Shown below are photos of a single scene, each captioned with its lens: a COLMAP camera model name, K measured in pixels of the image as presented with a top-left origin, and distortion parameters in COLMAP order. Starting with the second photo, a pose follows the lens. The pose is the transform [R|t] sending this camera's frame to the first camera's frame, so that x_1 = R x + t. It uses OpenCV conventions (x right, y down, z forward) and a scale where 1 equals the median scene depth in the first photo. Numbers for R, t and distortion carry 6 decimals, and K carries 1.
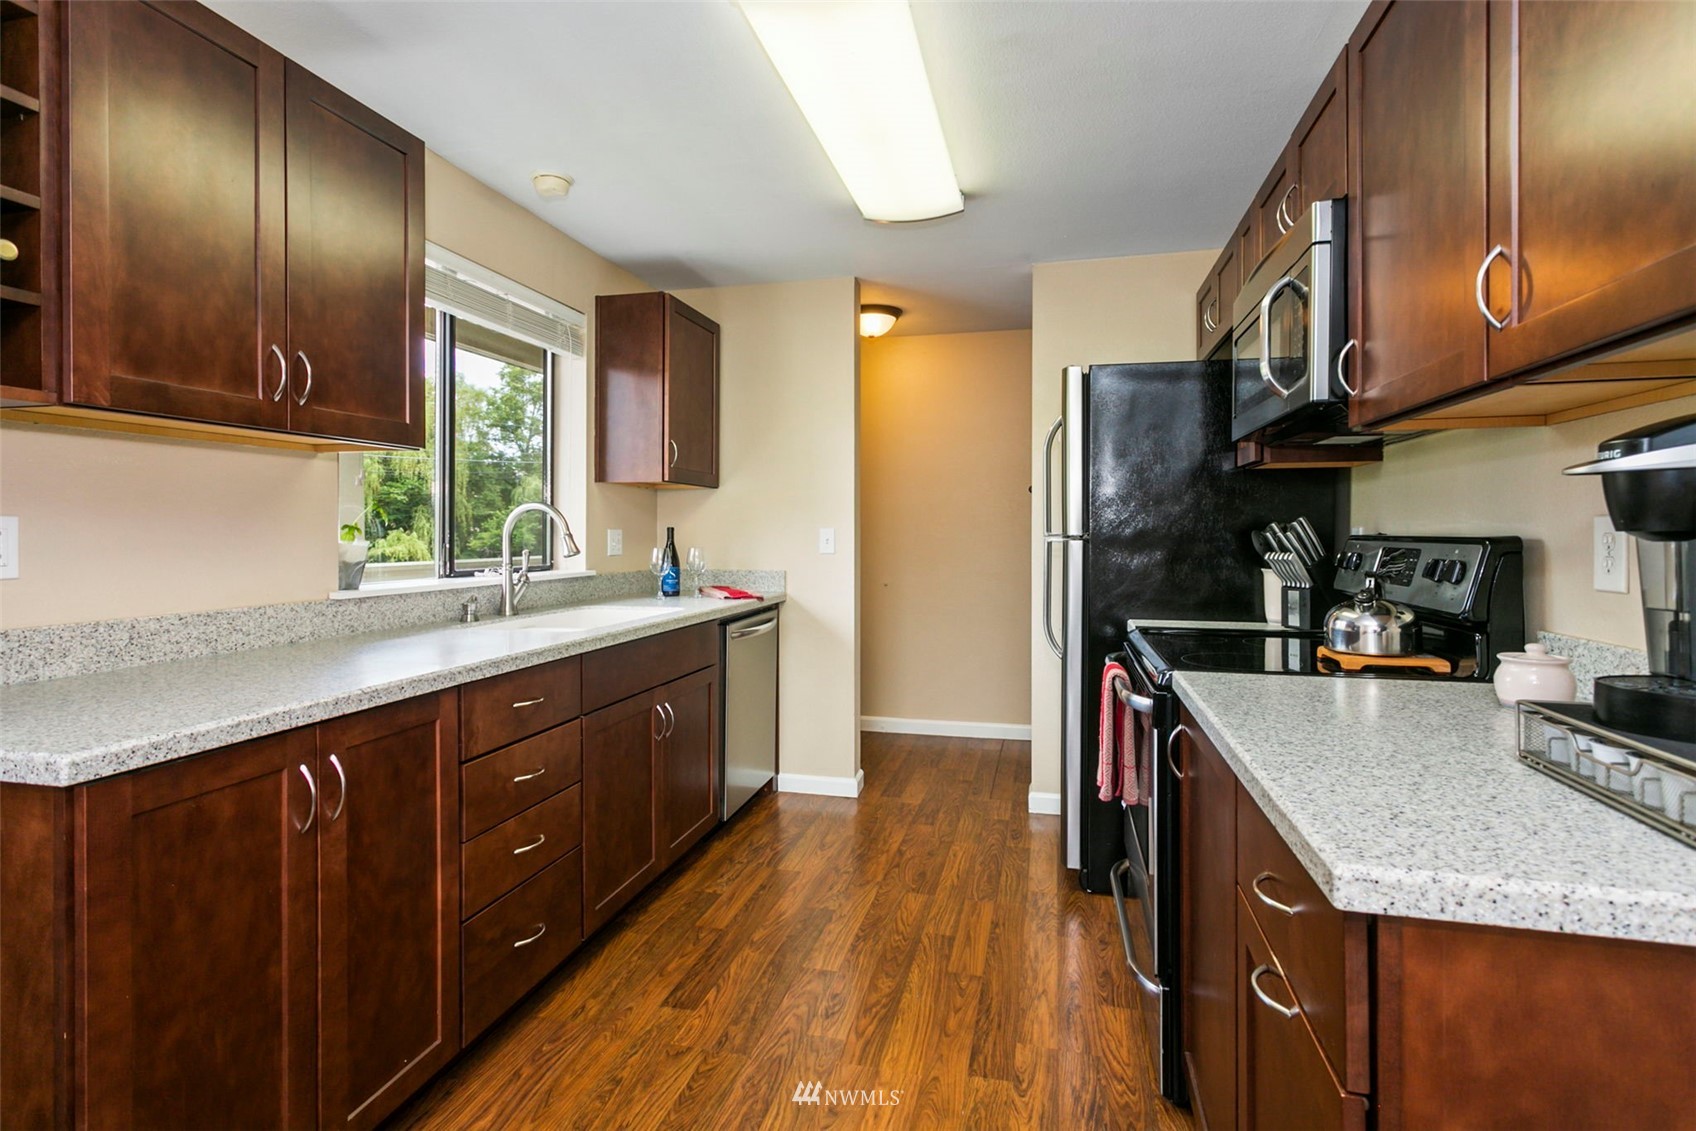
lens RADIAL K [[824.1, 0, 844.5], [0, 824.1, 538.8], [0, 0, 1]] dist [0.005290, 0.000482]
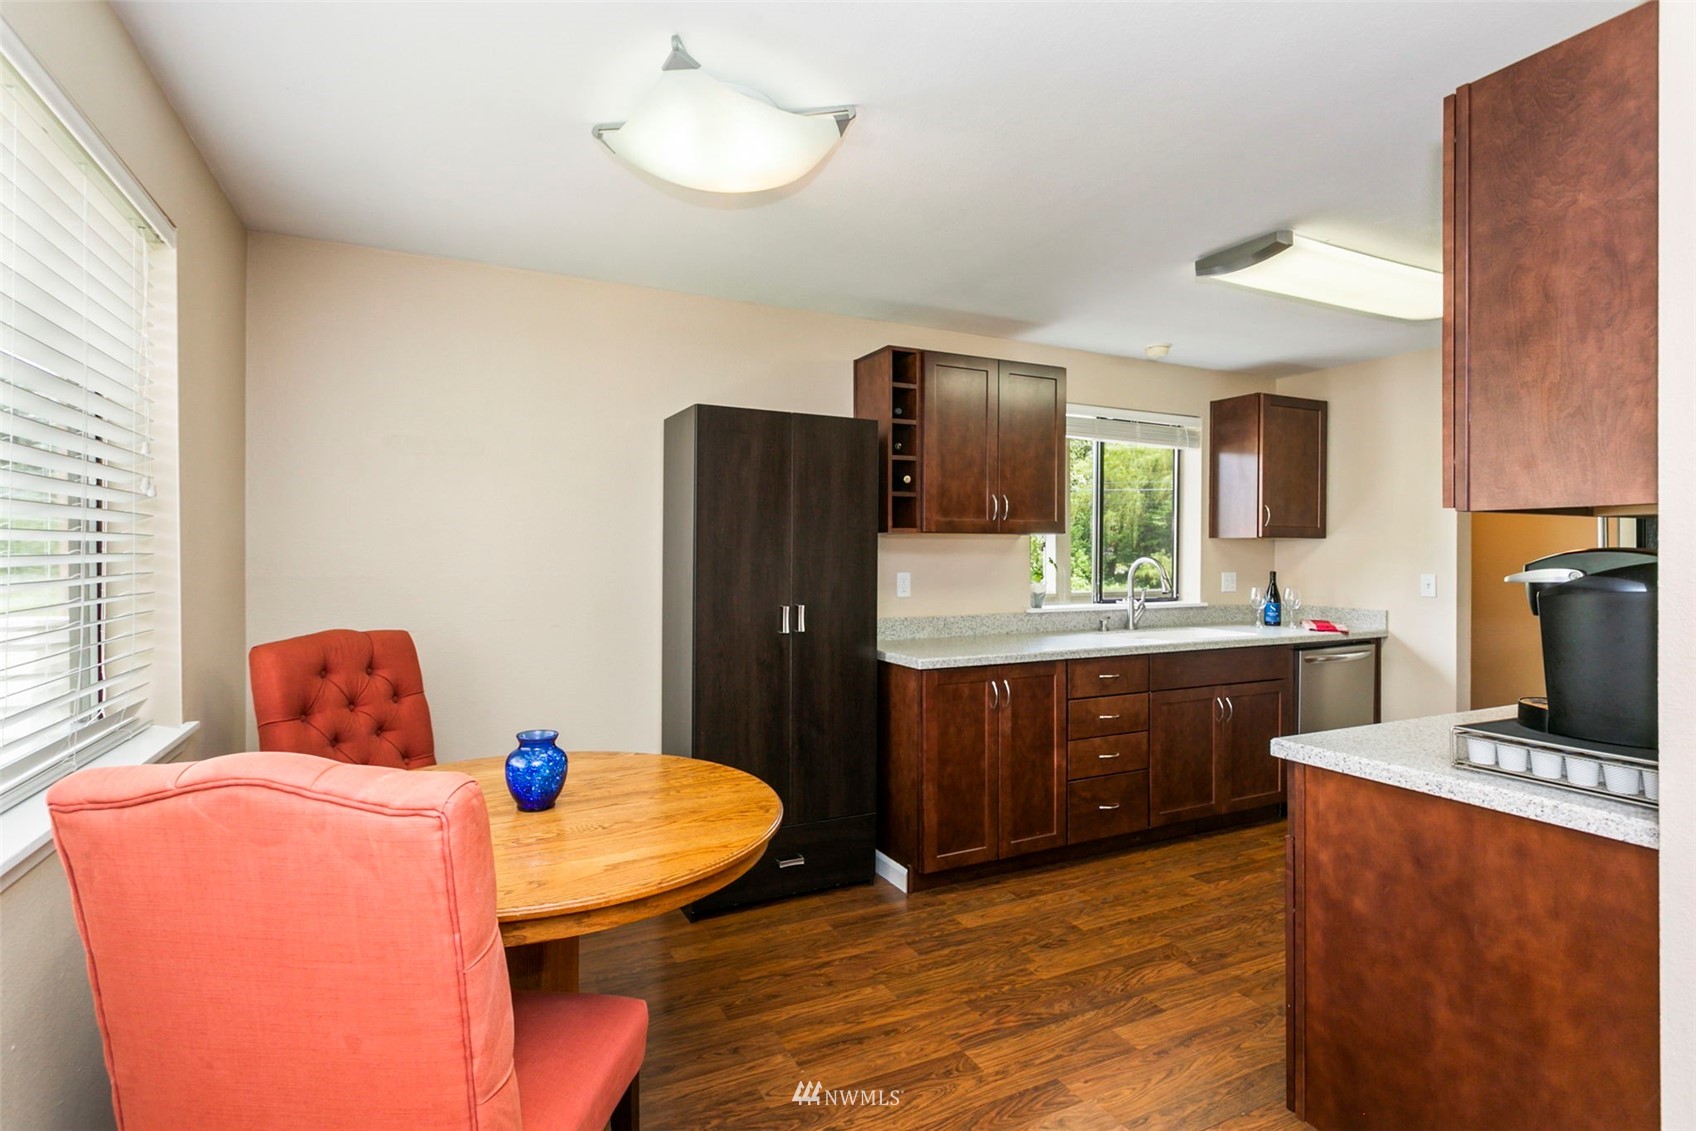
lens RADIAL K [[713.4, 0, 845.6], [0, 713.4, 556.7], [0, 0, 1]] dist [0.000578, 0.000088]
pose [[0.640483, -0.002348, -0.767969, 0.449145], [-0.008630, 0.999910, -0.010255, -0.041606], [0.767924, 0.013196, 0.640405, -0.446567]]
